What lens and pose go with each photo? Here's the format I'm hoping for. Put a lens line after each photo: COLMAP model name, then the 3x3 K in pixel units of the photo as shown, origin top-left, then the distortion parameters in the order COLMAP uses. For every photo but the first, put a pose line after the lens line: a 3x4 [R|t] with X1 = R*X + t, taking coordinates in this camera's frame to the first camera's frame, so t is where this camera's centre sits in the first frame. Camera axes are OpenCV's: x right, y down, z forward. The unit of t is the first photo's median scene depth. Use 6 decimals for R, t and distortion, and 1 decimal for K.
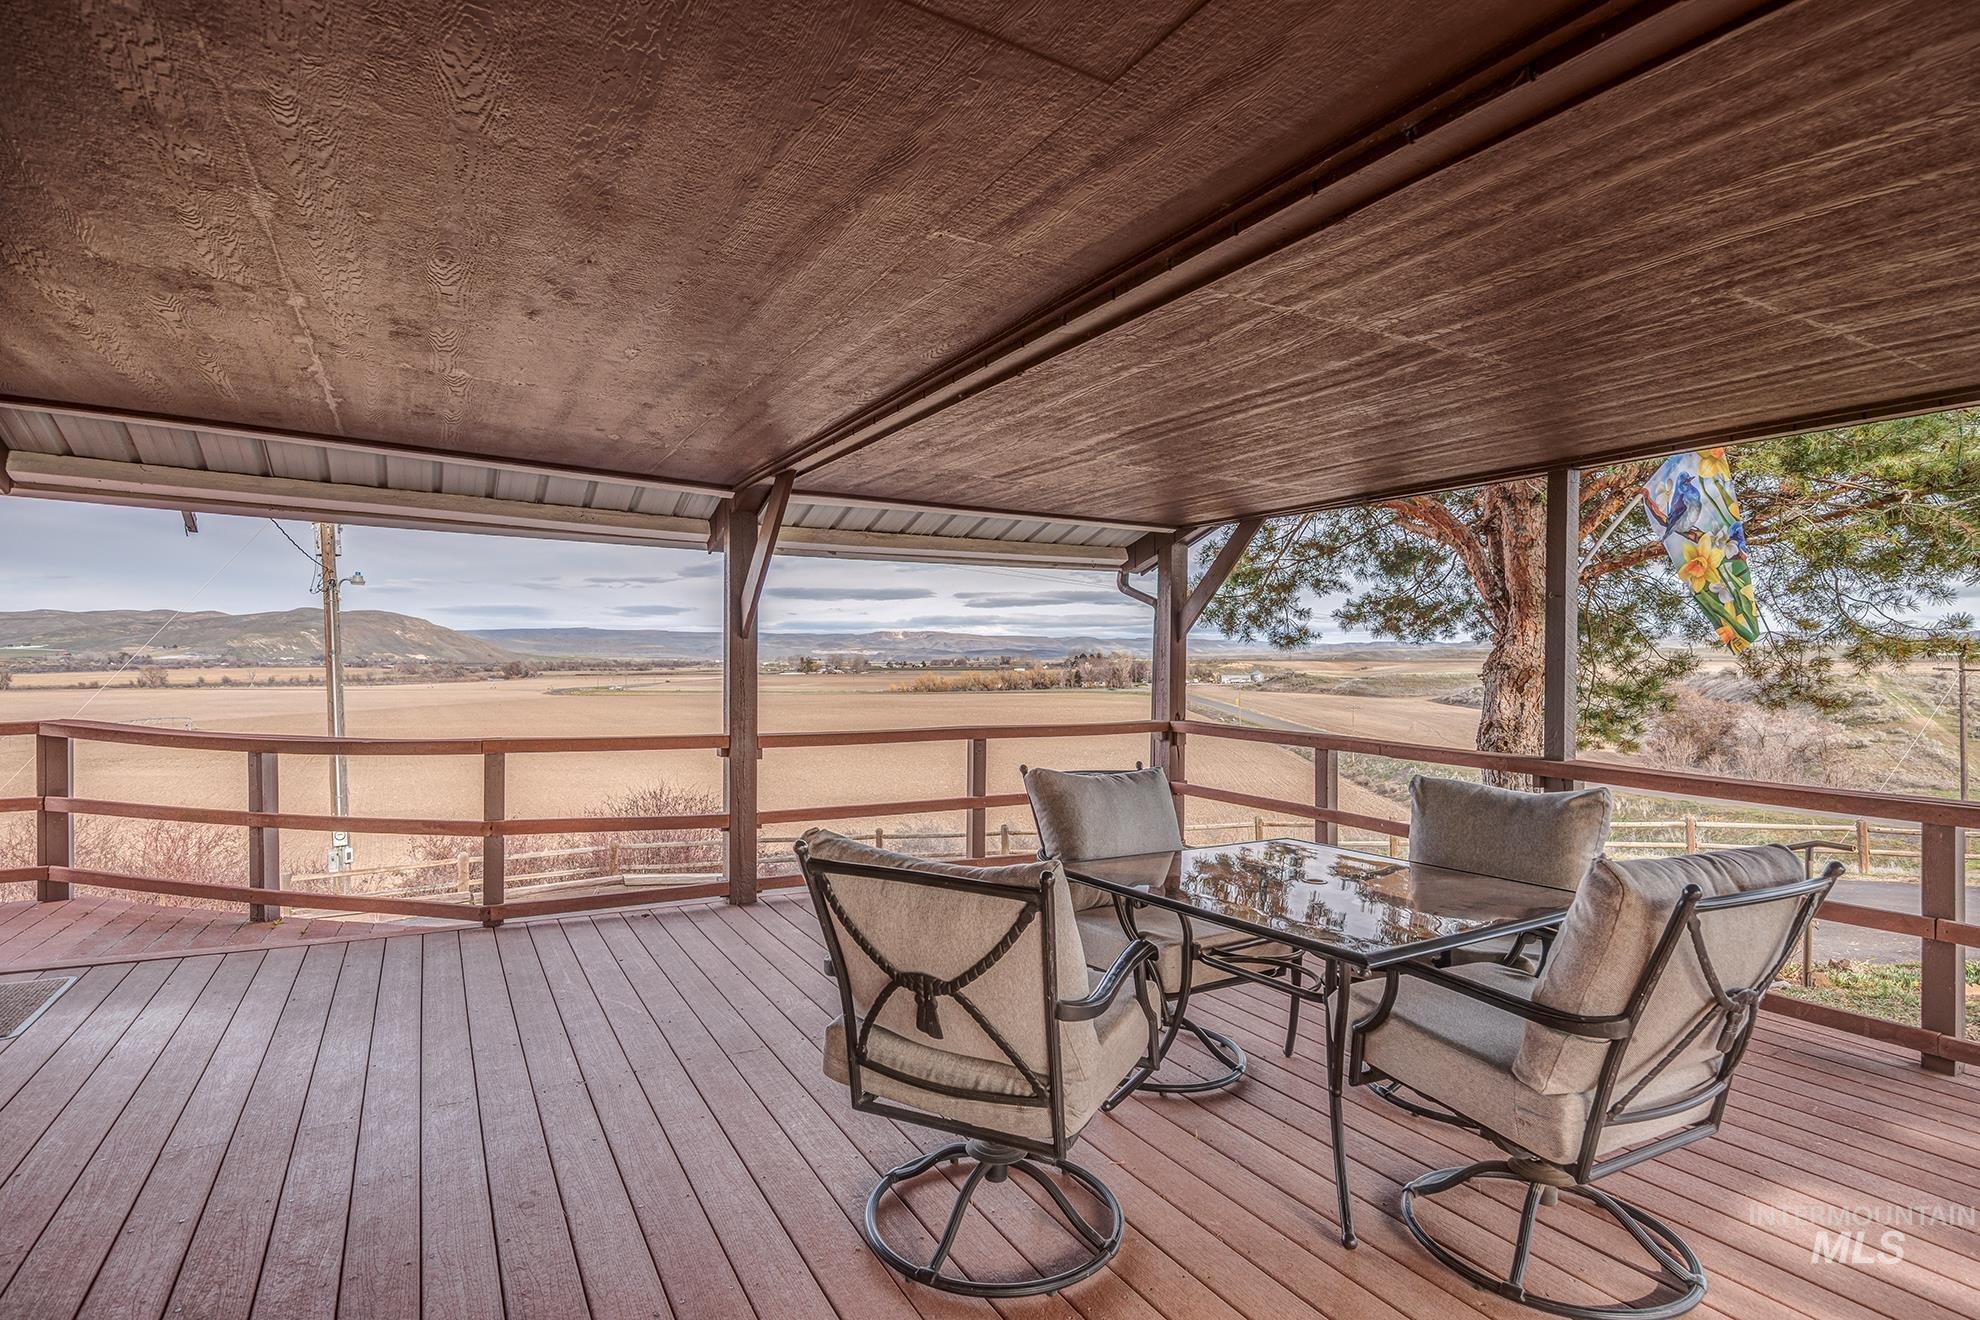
lens RADIAL K [[1001.5, 0, 990.0], [0, 1001.5, 660.0], [0, 0, 1]] dist [0.002979, 0.000247]
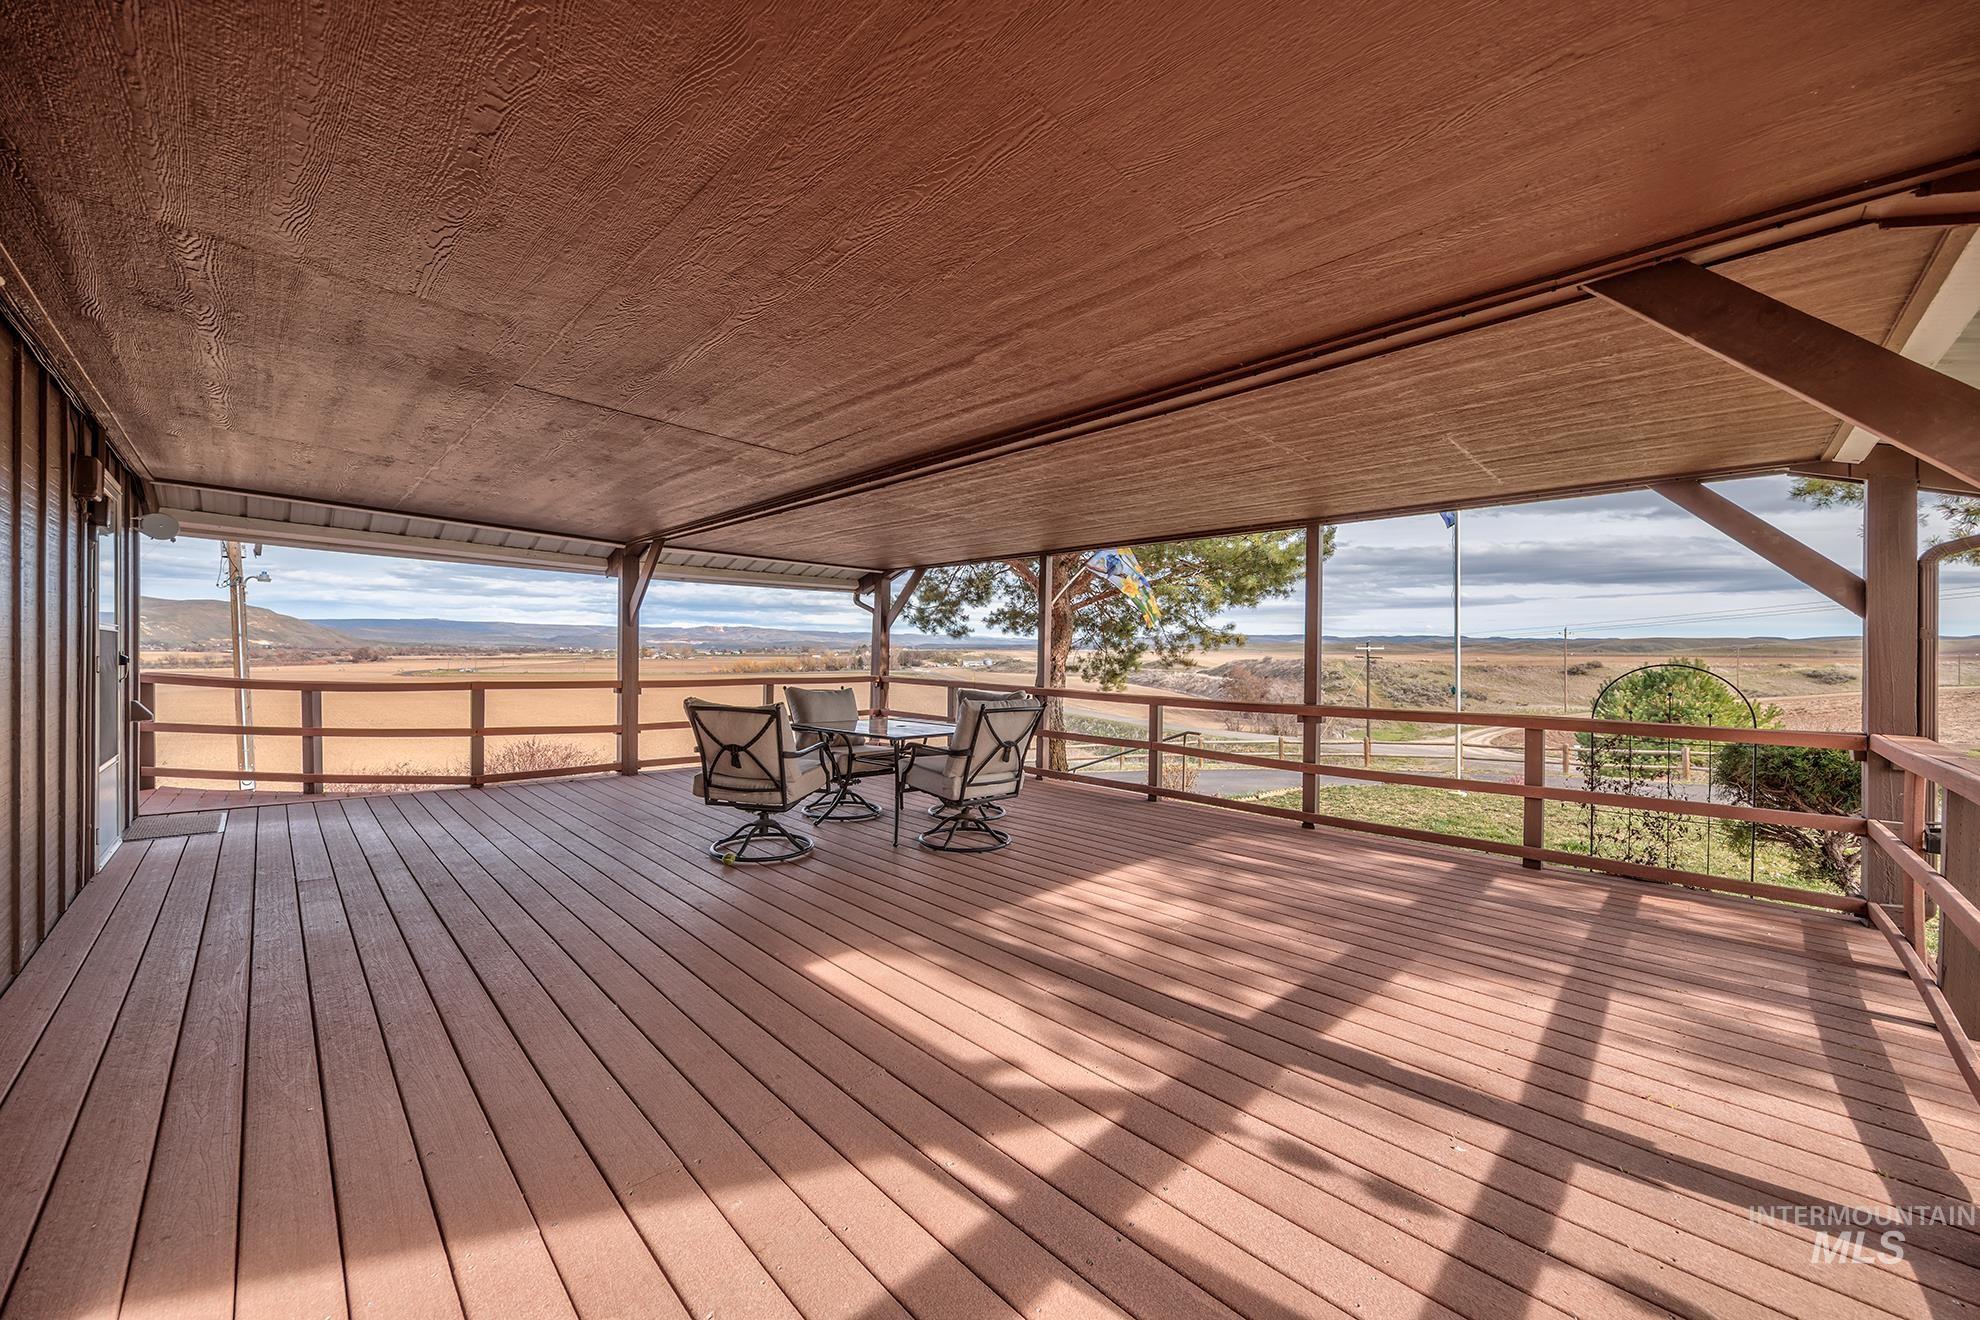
lens RADIAL K [[730.4, 0, 990.0], [0, 730.4, 660.0], [0, 0, 1]] dist [0.005641, -0.000077]
pose [[0.965511, 0.003471, 0.260338, 0.034233], [-0.007159, 0.999887, 0.013220, 0.016262], [-0.260262, -0.014628, 0.965427, -0.433819]]
